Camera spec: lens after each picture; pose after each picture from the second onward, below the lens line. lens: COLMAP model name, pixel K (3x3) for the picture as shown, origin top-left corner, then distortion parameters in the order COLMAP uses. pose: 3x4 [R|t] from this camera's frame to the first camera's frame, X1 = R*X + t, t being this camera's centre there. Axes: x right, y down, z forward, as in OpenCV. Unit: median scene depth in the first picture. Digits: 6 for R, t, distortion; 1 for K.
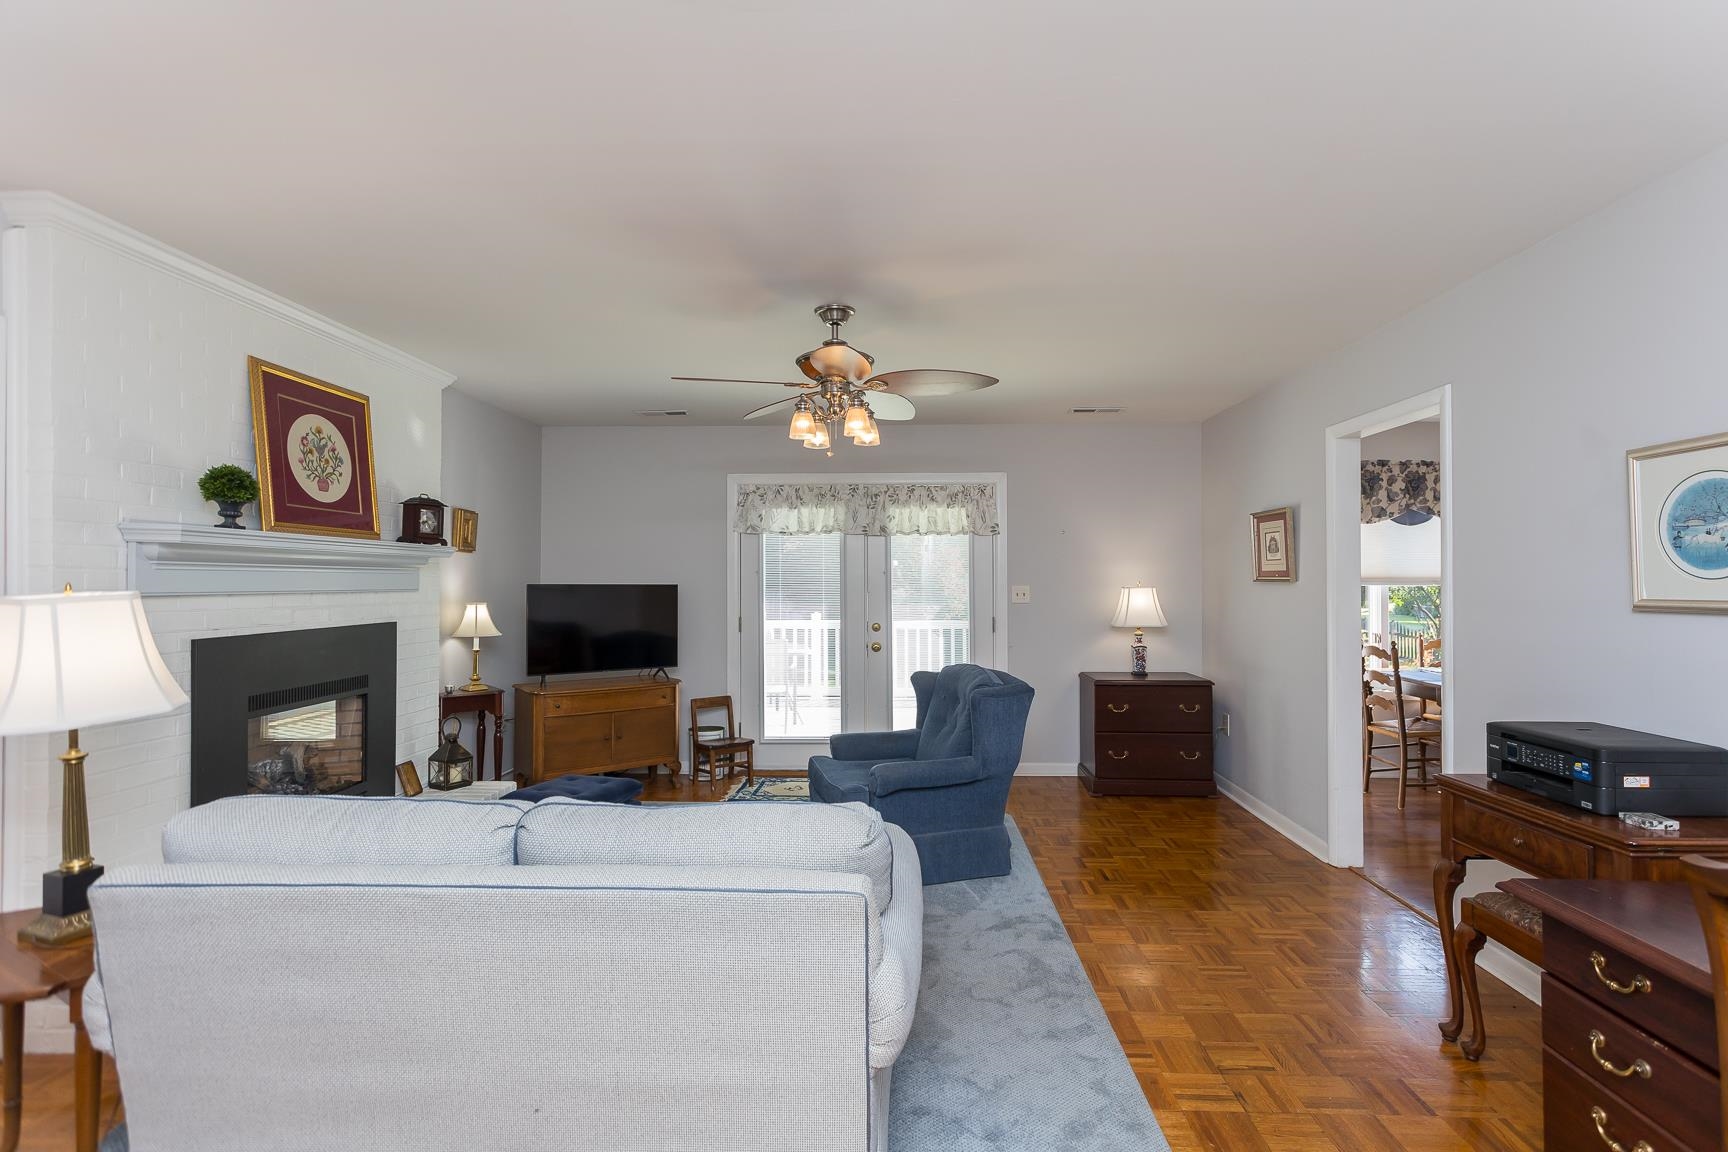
lens RADIAL K [[826.3, 0, 864.0], [0, 826.3, 576.0], [0, 0, 1]] dist [0.001388, 0.015375]
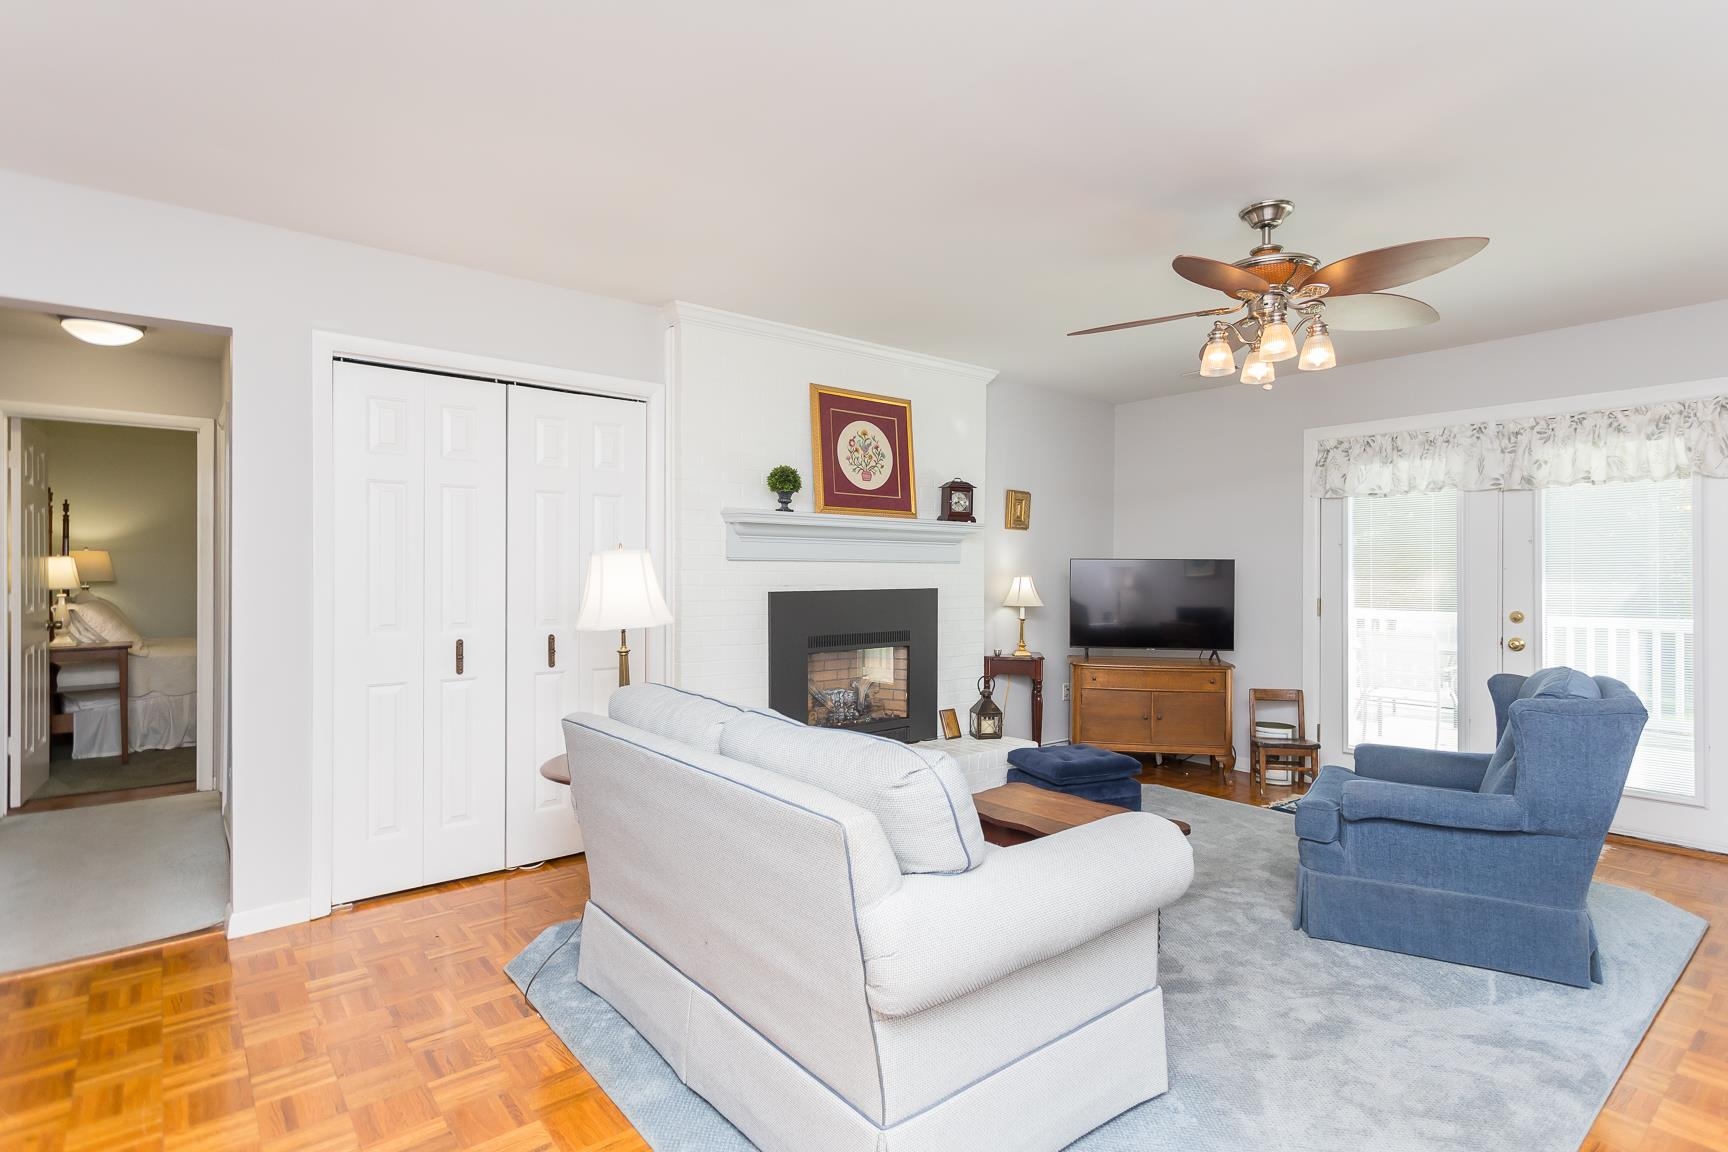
lens RADIAL K [[857.0, 0, 886.3], [0, 857.0, 579.7], [0, 0, 1]] dist [0.005177, 0.000854]
pose [[0.668148, 0.007571, -0.743990, 0.291985], [0.001196, 0.999936, 0.011249, 0.028729], [0.744027, -0.008406, 0.668096, 0.129273]]
